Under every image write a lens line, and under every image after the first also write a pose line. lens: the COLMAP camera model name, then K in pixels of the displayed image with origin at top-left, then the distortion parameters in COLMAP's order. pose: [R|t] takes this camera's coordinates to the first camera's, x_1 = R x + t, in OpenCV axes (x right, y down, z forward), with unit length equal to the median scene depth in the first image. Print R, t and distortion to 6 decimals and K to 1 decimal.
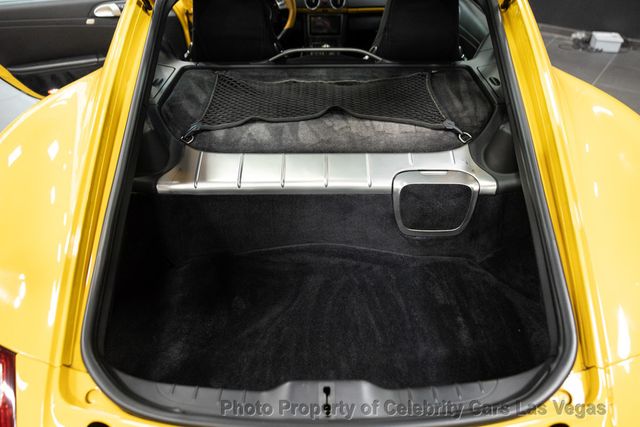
lens RADIAL K [[446.6, 0, 320.0], [0, 446.6, 213.5], [0, 0, 1]] dist [-0.026233, 0.000290]
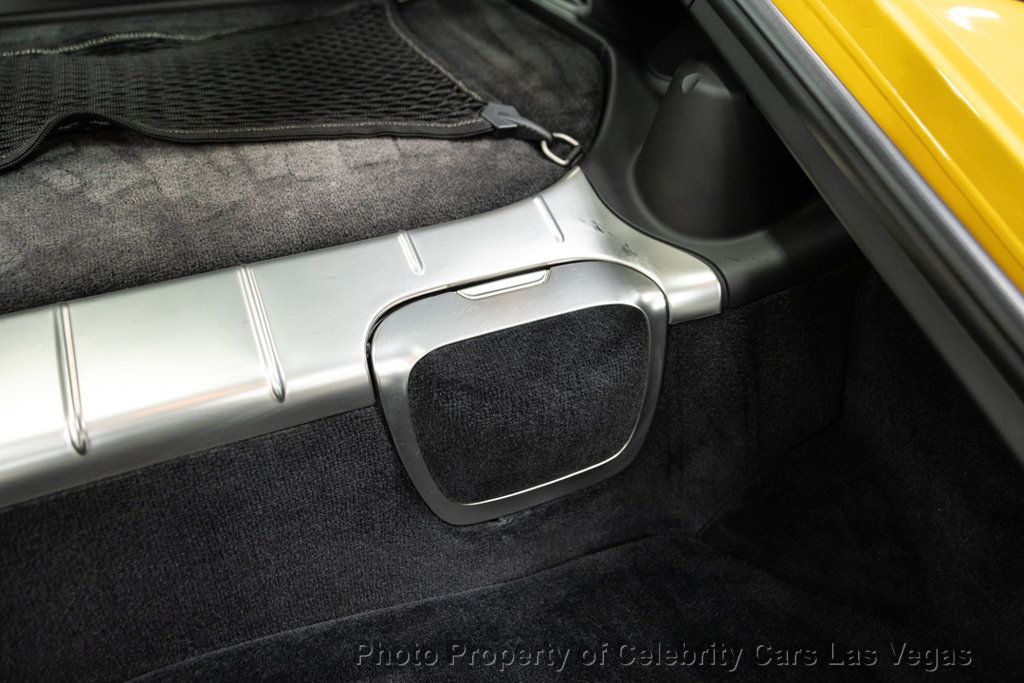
lens RADIAL K [[714.5, 0, 512.0], [0, 714.5, 341.5], [0, 0, 1]] dist [-0.026233, 0.000290]
pose [[0.908109, -0.244630, 0.339845, 0.093606], [0.243641, 0.968760, 0.046300, -0.071908], [-0.340555, 0.040755, 0.939341, 0.546680]]
